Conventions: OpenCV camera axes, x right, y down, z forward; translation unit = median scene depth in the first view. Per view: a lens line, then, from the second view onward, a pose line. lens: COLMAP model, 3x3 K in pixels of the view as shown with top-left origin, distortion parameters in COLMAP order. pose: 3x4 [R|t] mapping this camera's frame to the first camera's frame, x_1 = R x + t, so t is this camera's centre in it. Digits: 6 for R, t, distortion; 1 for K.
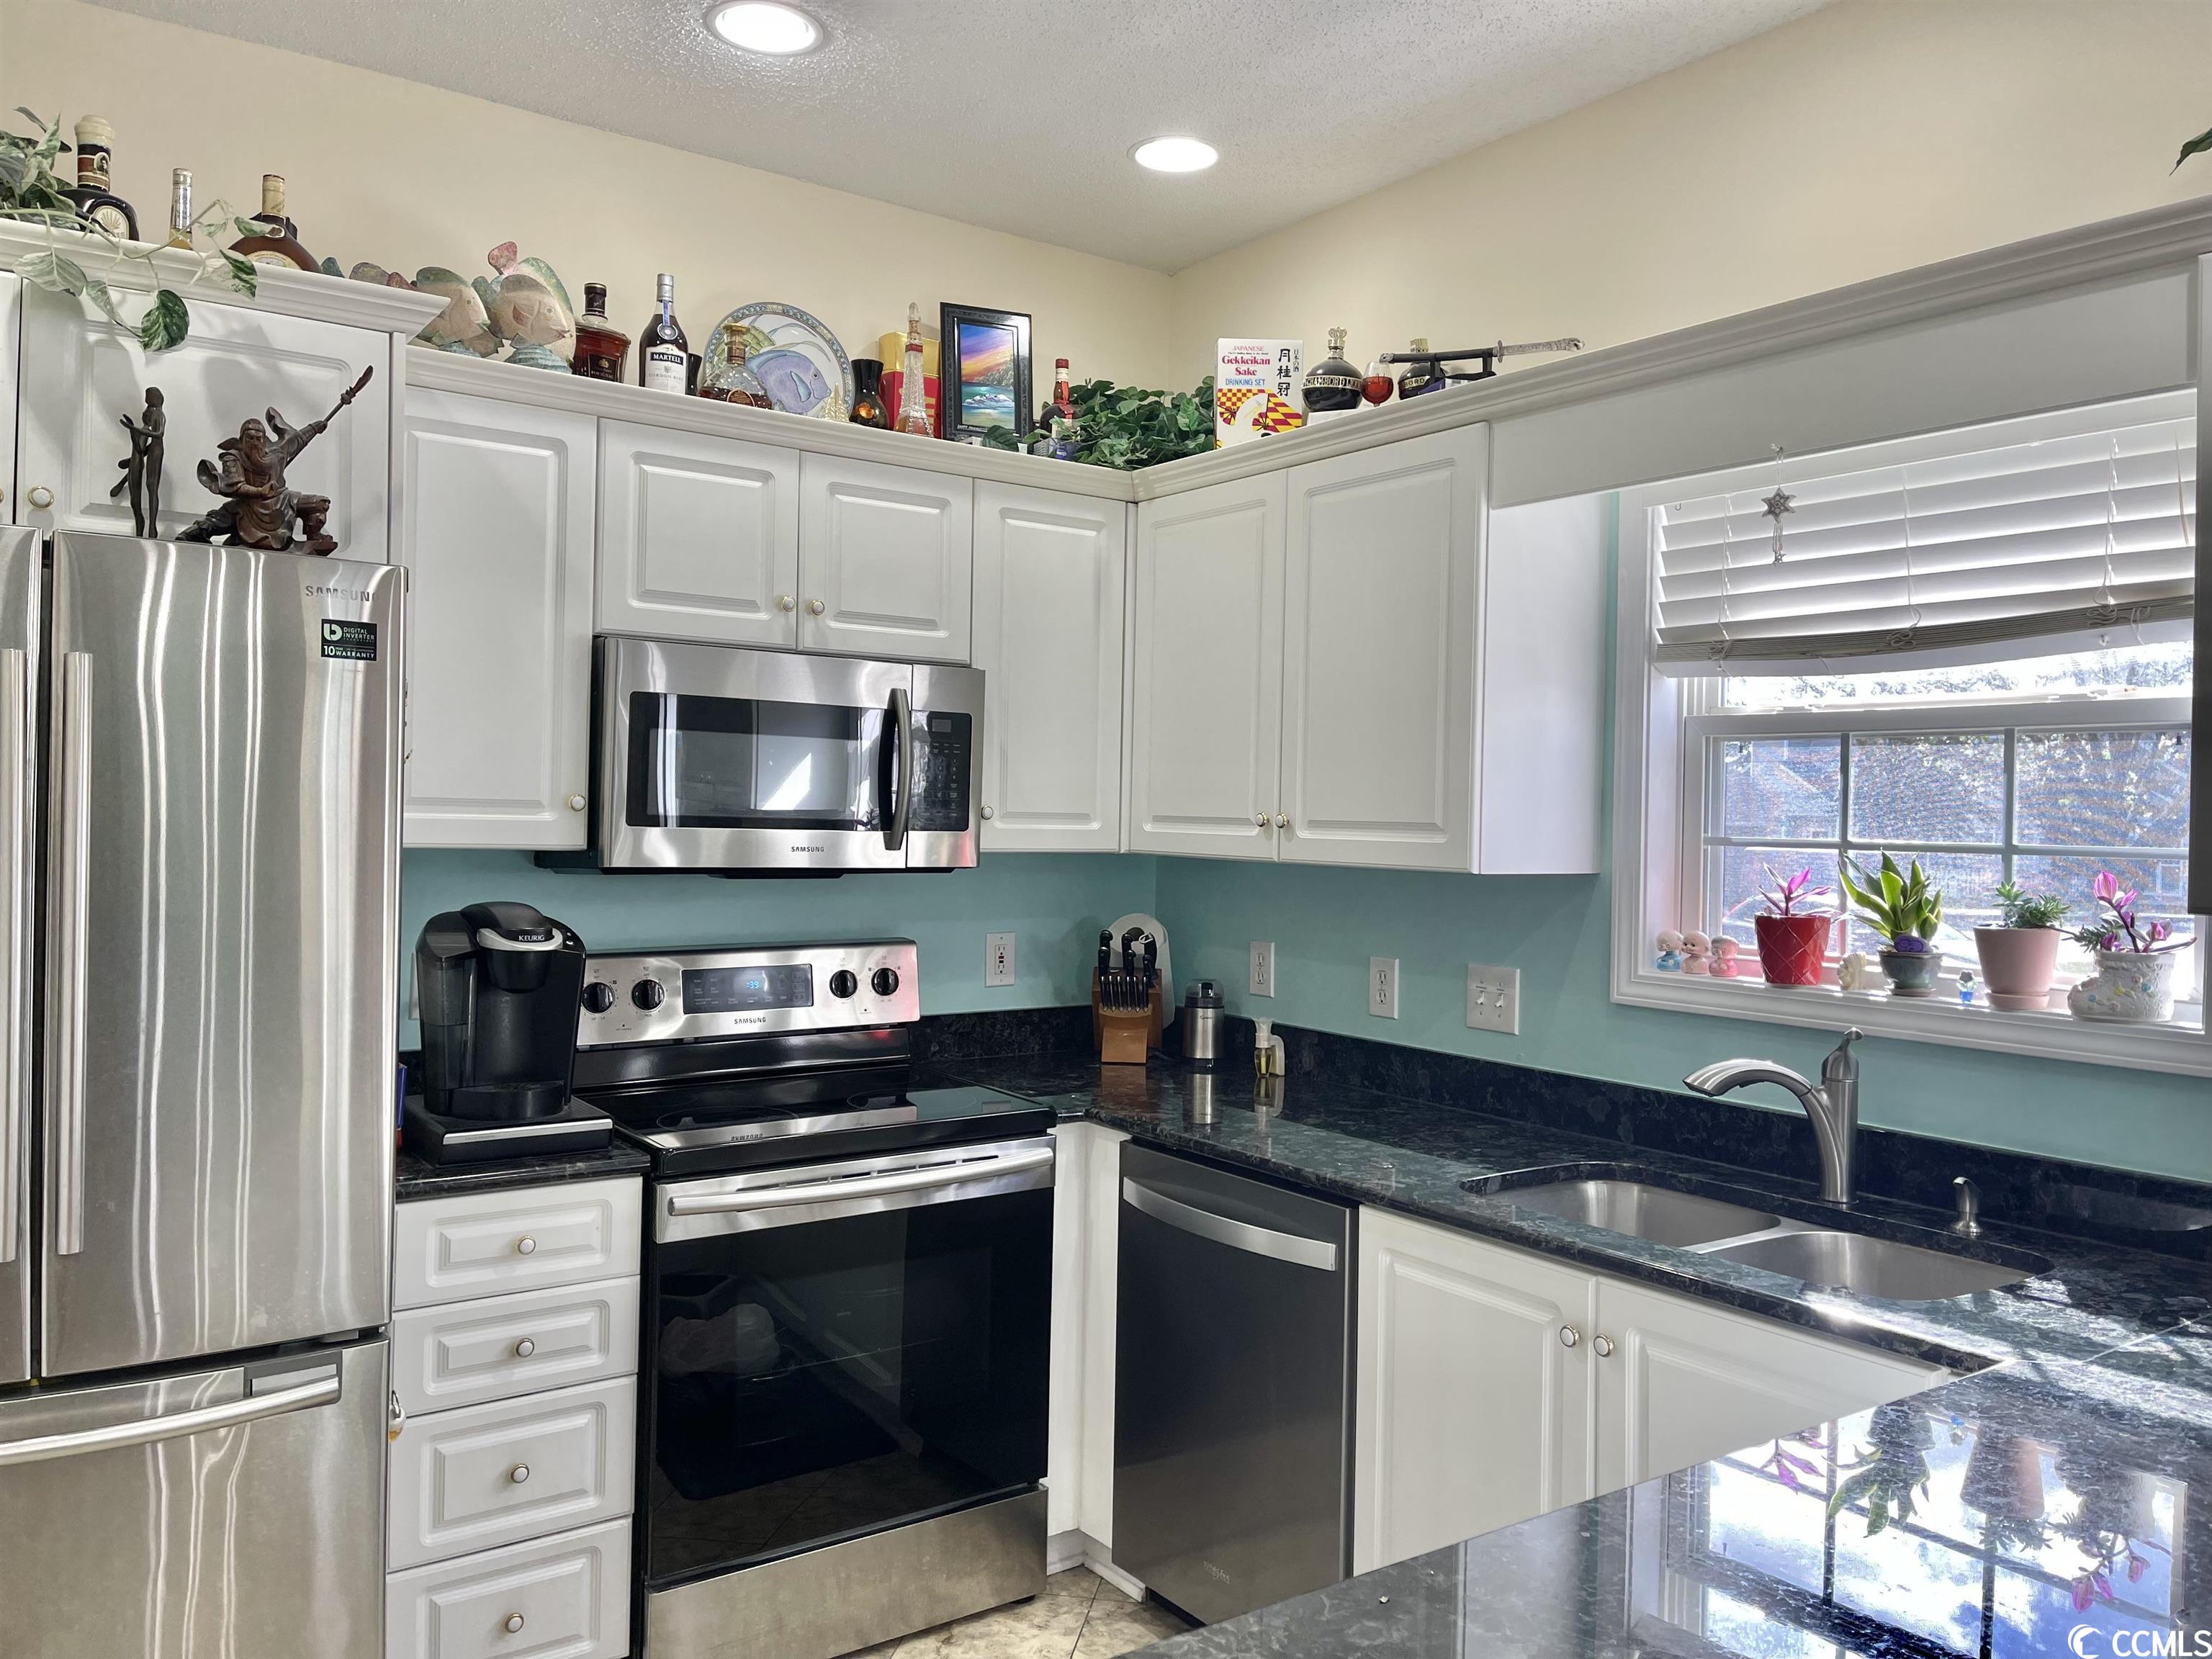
lens RADIAL K [[1669.0, 0, 1119.8], [0, 1669.0, 822.2], [0, 0, 1]] dist [0.083464, -0.124306]
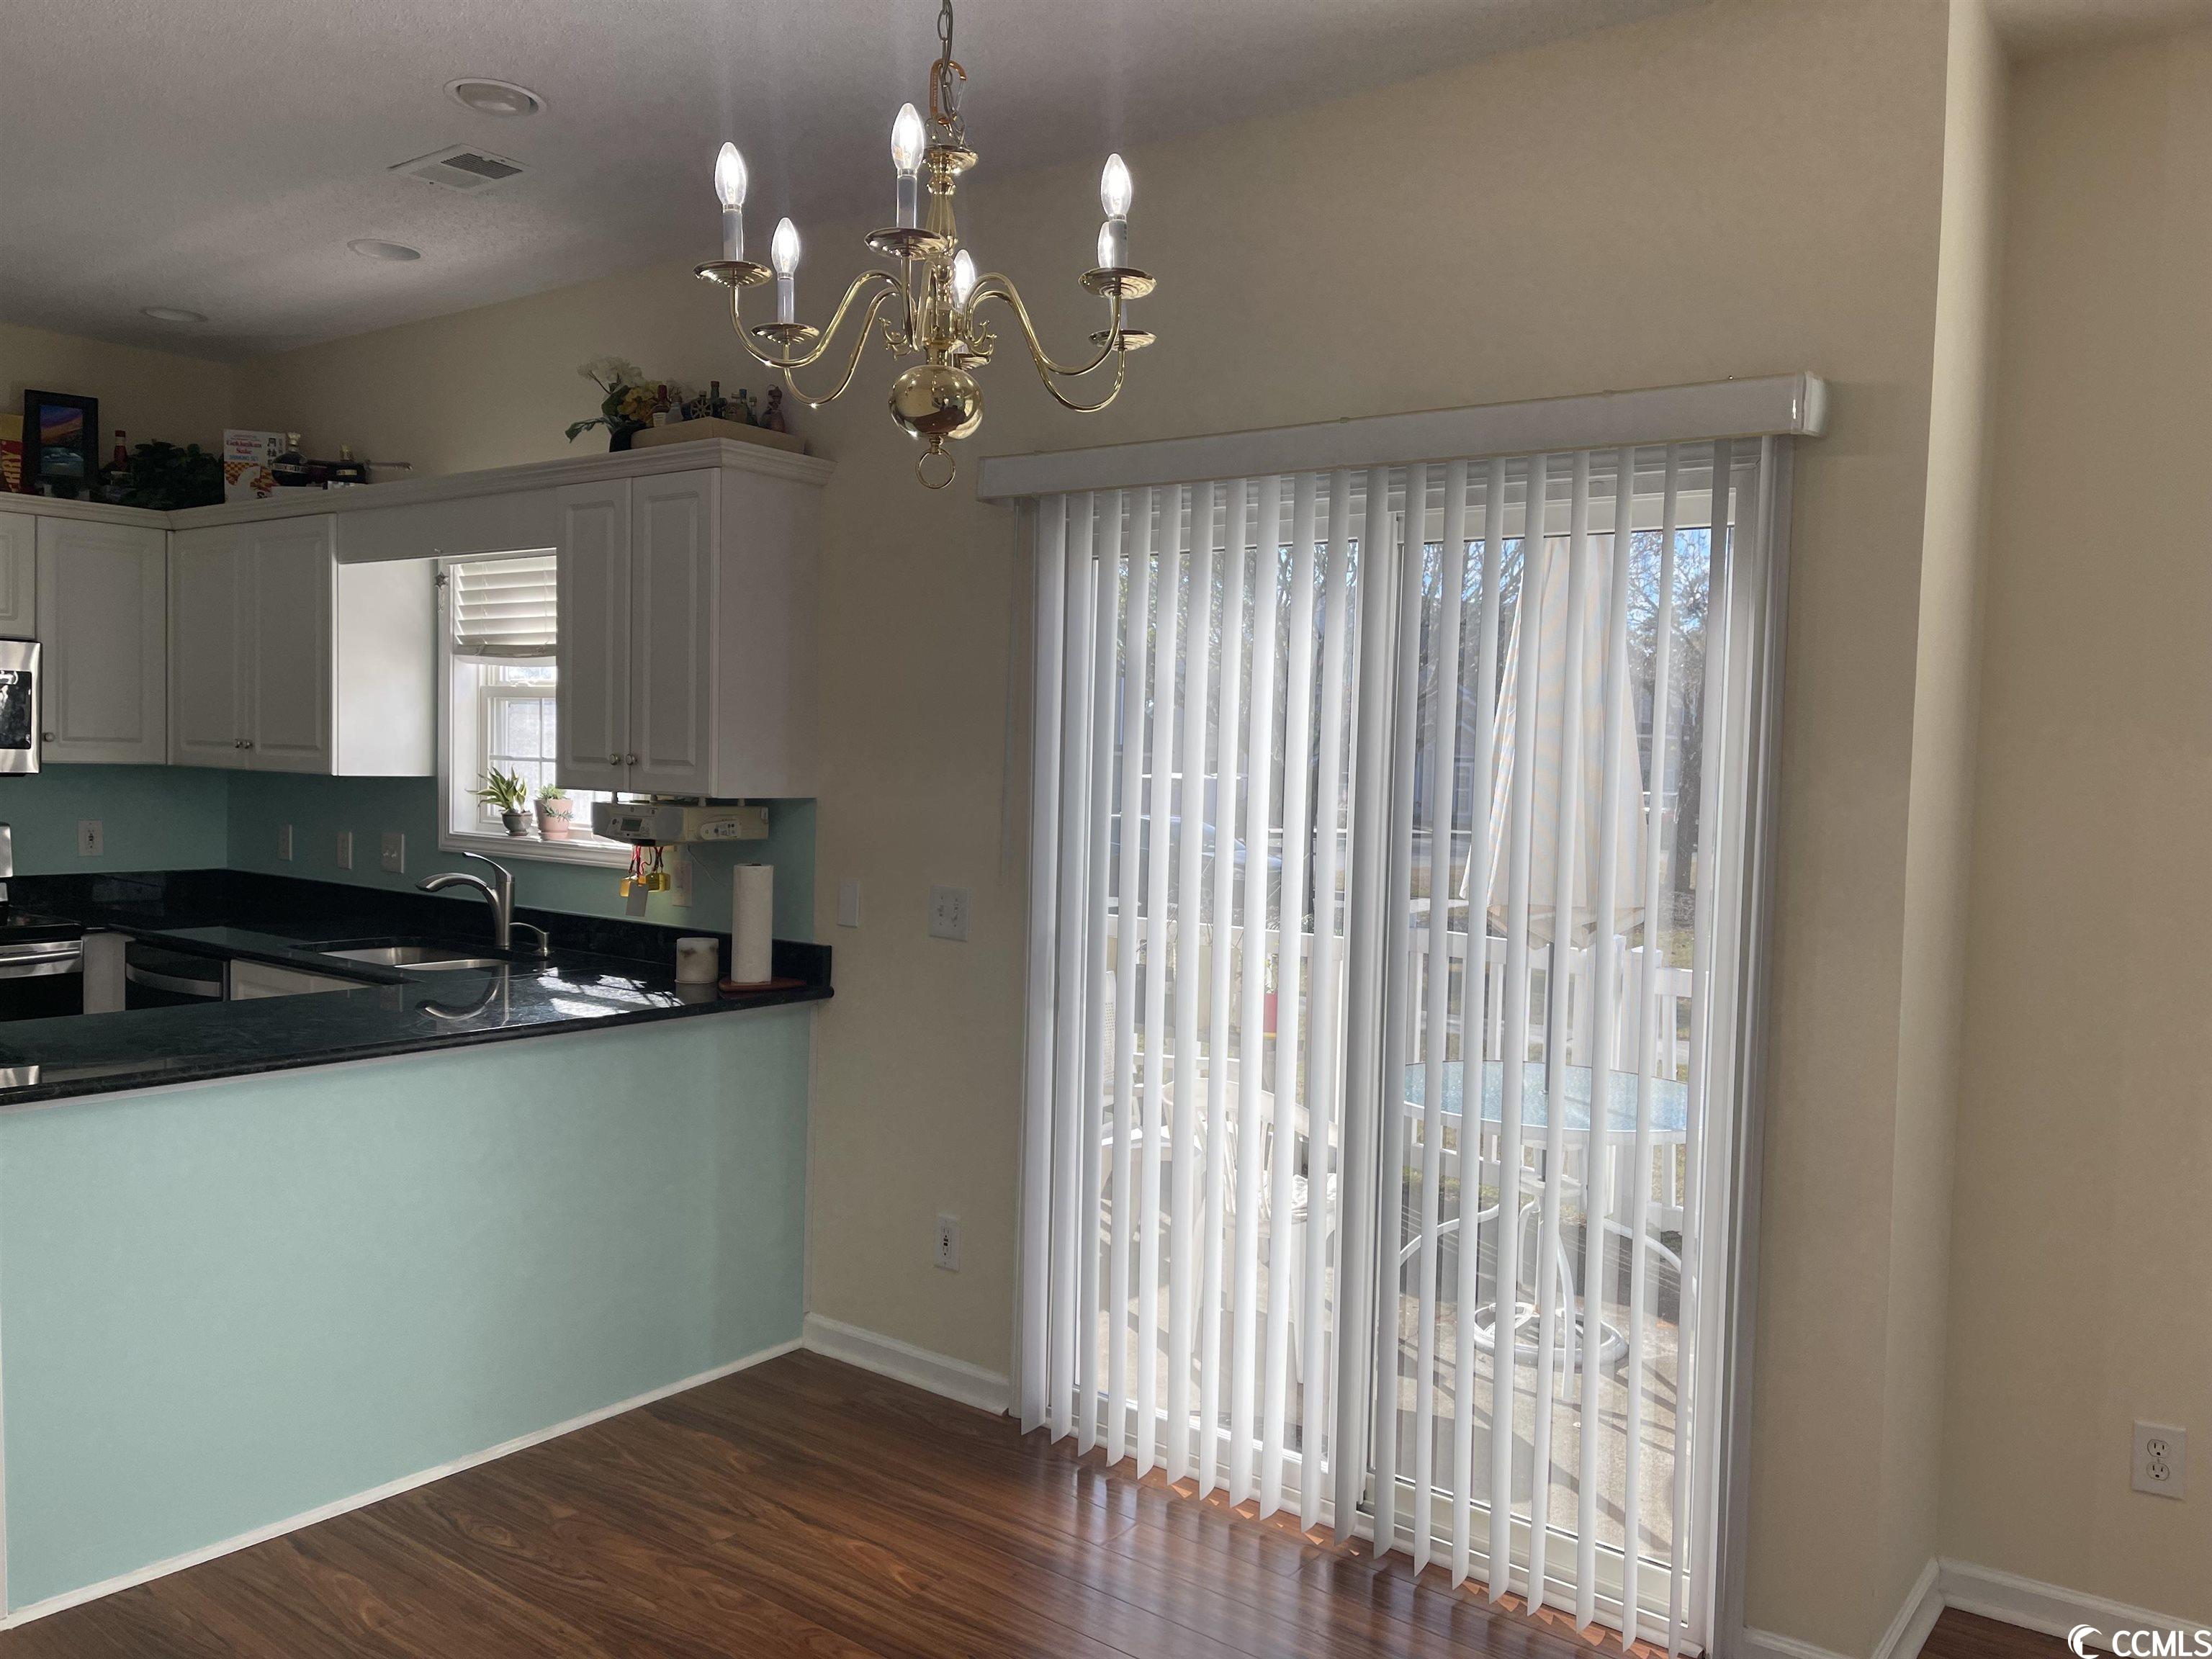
lens RADIAL K [[1682.5, 0, 1106.0], [0, 1682.5, 829.5], [0, 0, 1]] dist [0.088007, -0.117198]
pose [[0.958092, -0.007104, 0.286373, 0.422913], [-0.006136, 0.998954, 0.045312, 0.001668], [-0.286395, -0.045170, 0.957046, -0.820966]]
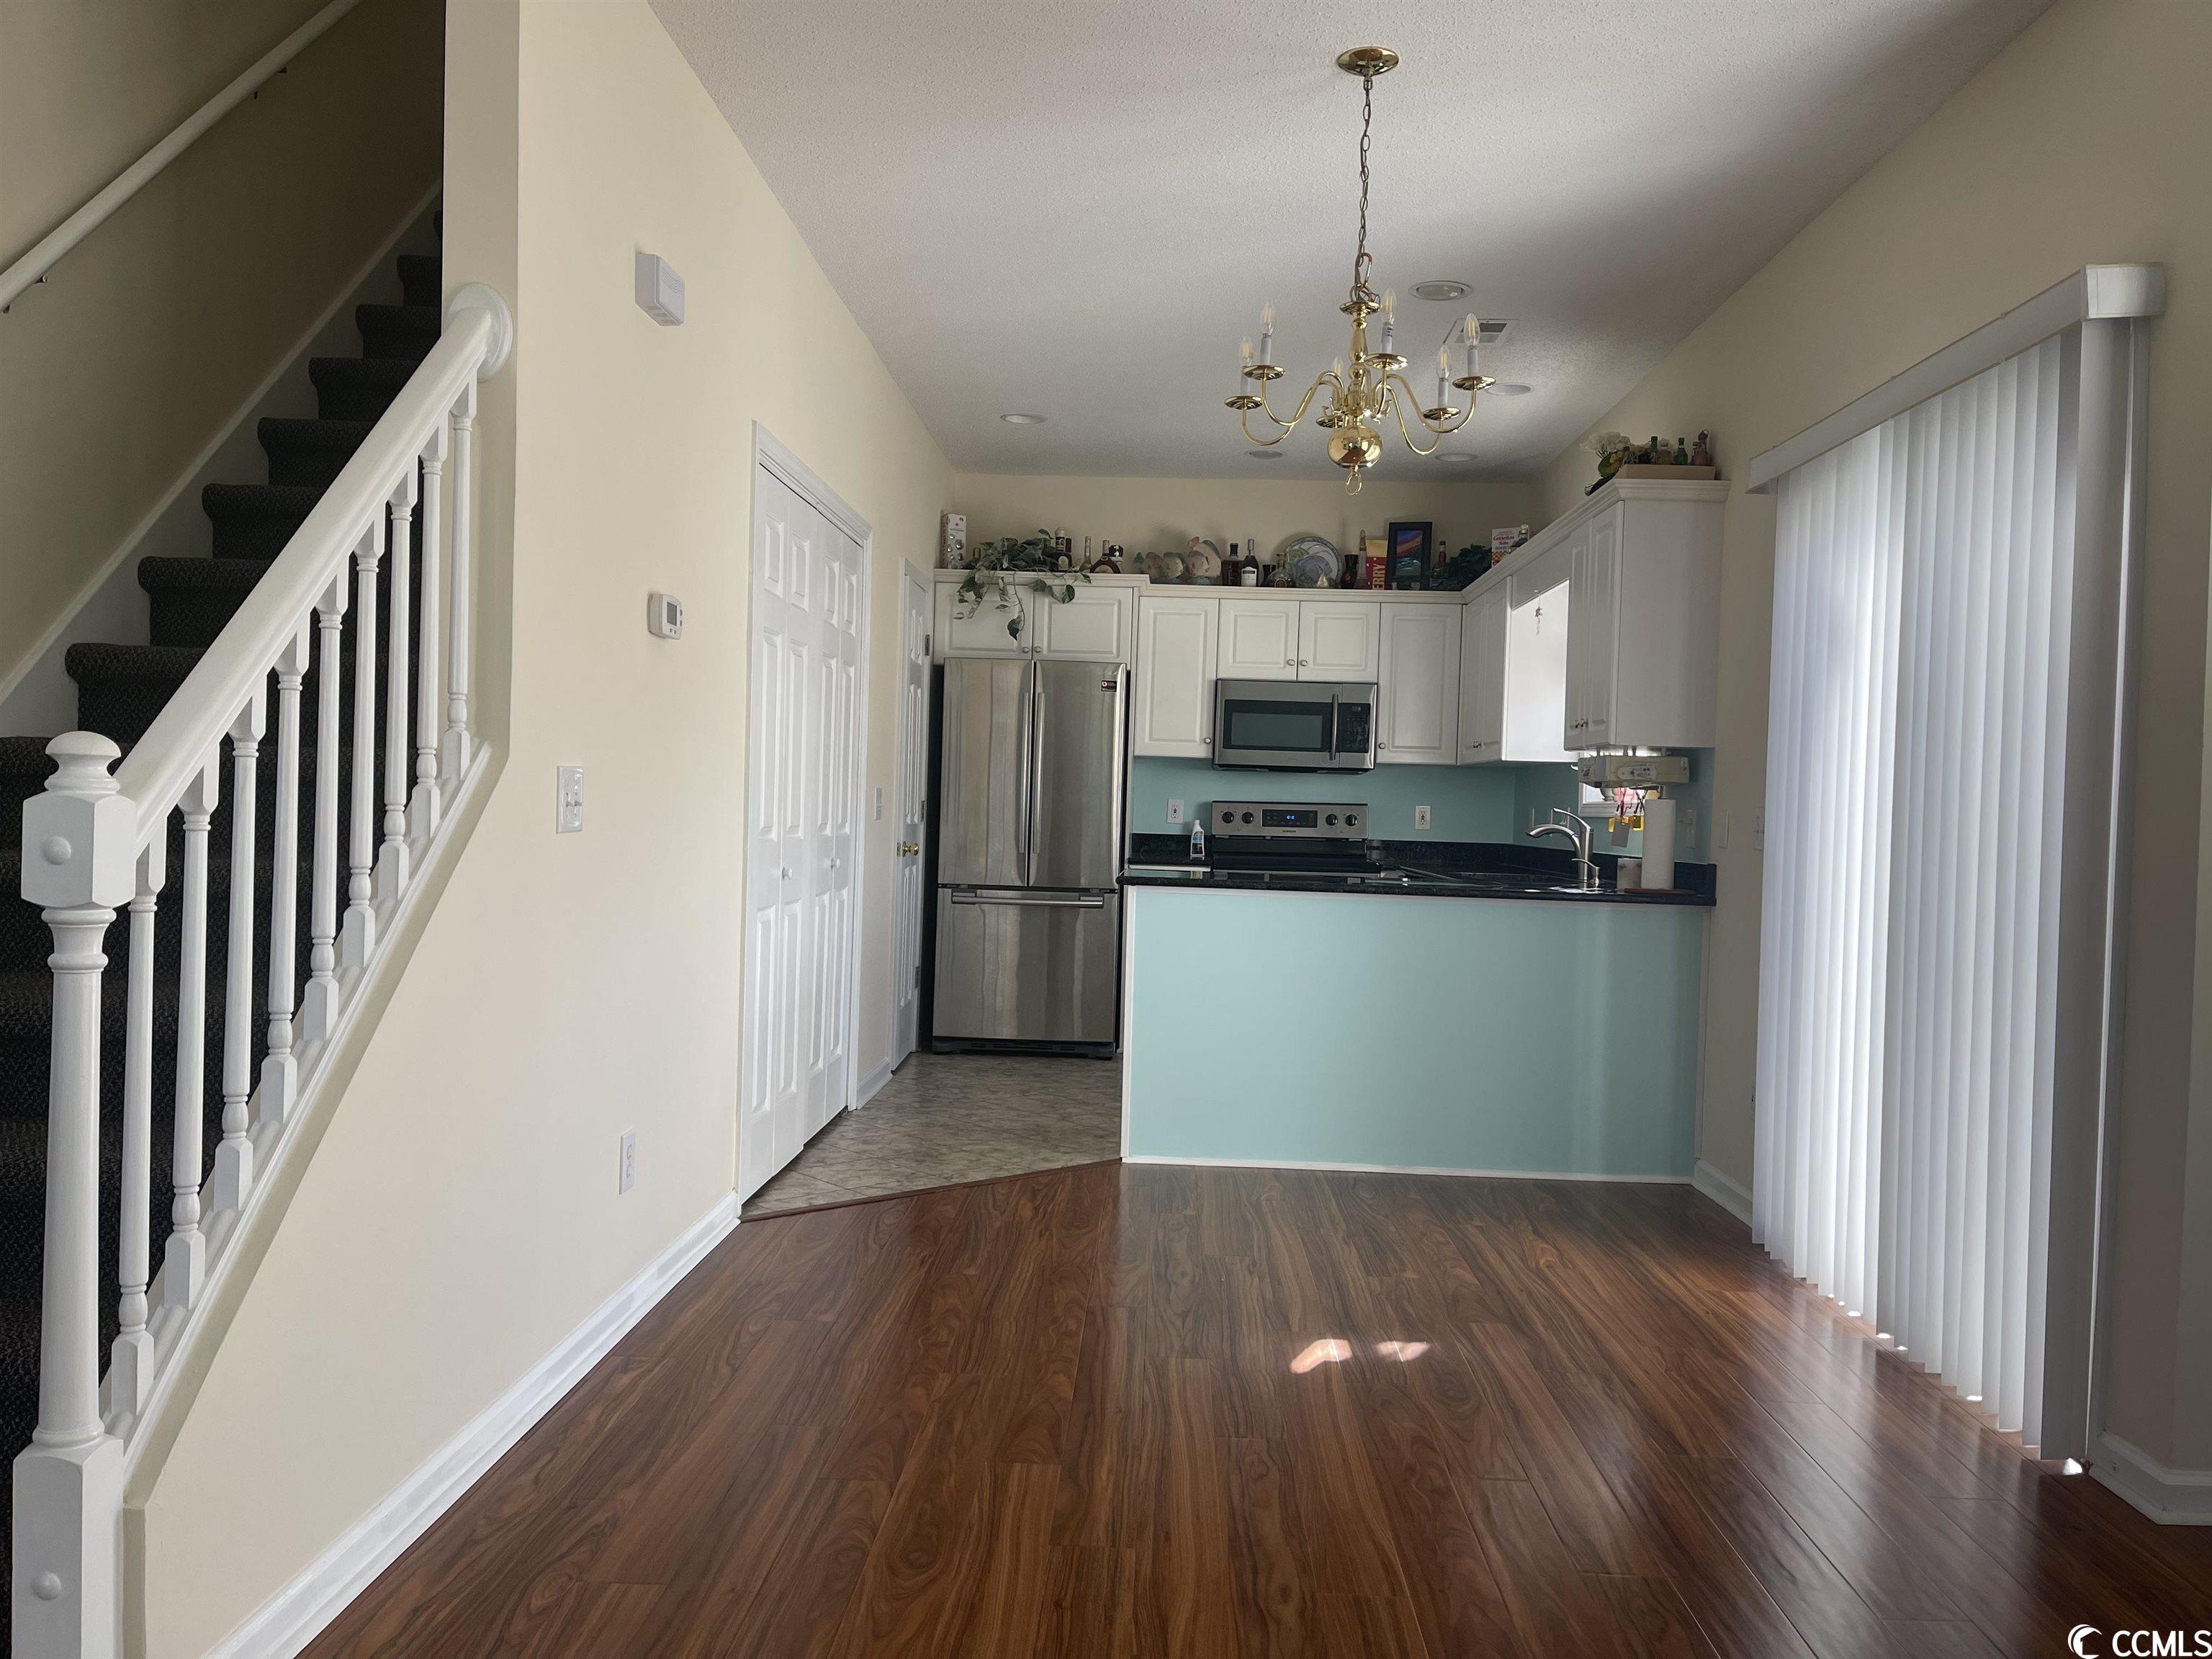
lens RADIAL K [[1682.5, 0, 1106.0], [0, 1682.5, 829.5], [0, 0, 1]] dist [0.088007, -0.117198]
pose [[0.788798, 0.011182, -0.614551, 1.141732], [-0.017250, 0.999843, -0.003949, 0.136293], [0.614411, 0.013716, 0.788867, -1.172377]]
